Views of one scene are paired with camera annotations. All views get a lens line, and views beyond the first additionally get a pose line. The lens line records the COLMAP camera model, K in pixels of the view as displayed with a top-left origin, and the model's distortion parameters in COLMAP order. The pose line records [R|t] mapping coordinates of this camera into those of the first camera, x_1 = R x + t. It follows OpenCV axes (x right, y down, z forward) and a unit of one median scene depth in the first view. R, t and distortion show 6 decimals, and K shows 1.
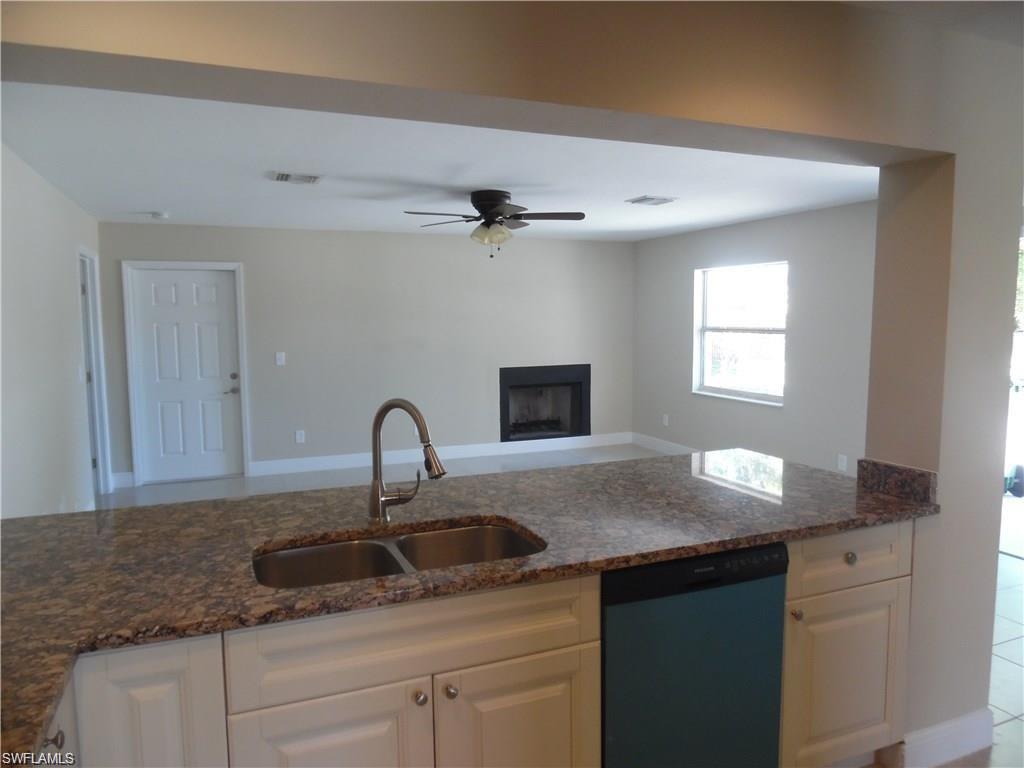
lens RADIAL K [[709.7, 0, 512.0], [0, 709.7, 384.0], [0, 0, 1]] dist [0.004638, 0.001582]
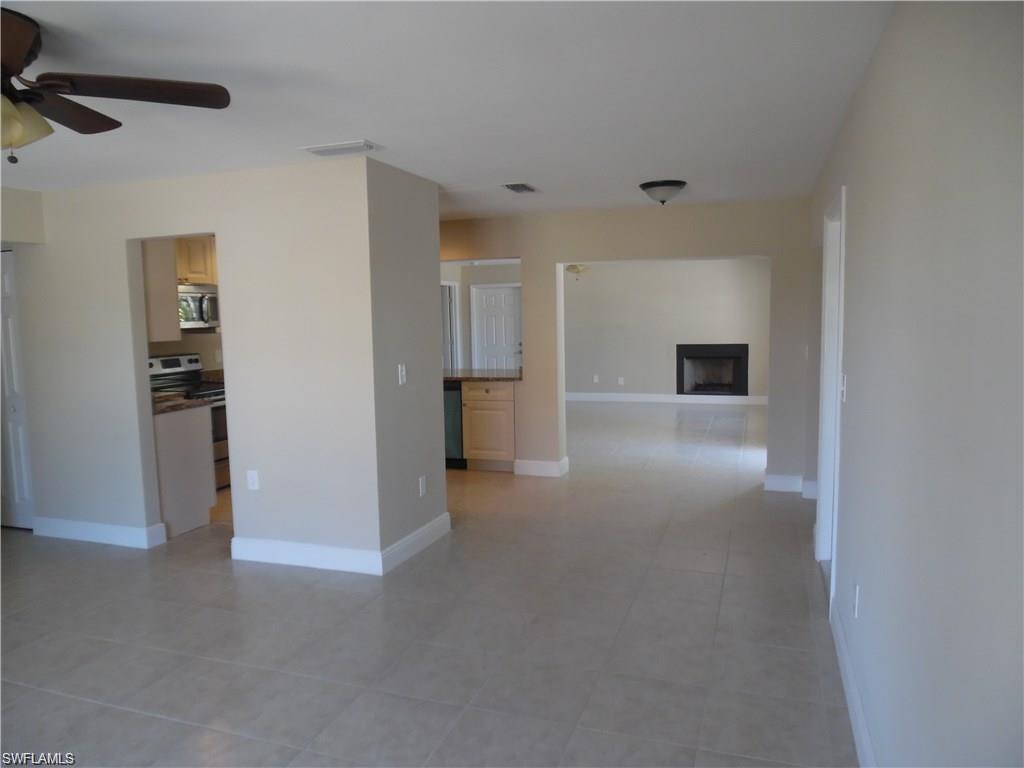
lens RADIAL K [[710.2, 0, 512.0], [0, 710.2, 384.0], [0, 0, 1]] dist [-0.122932, 0.001111]
pose [[0.745056, 0.055085, -0.664724, 0.715731], [-0.047077, 0.998441, 0.029974, 0.032710], [0.665339, 0.008961, 0.746488, -0.335632]]
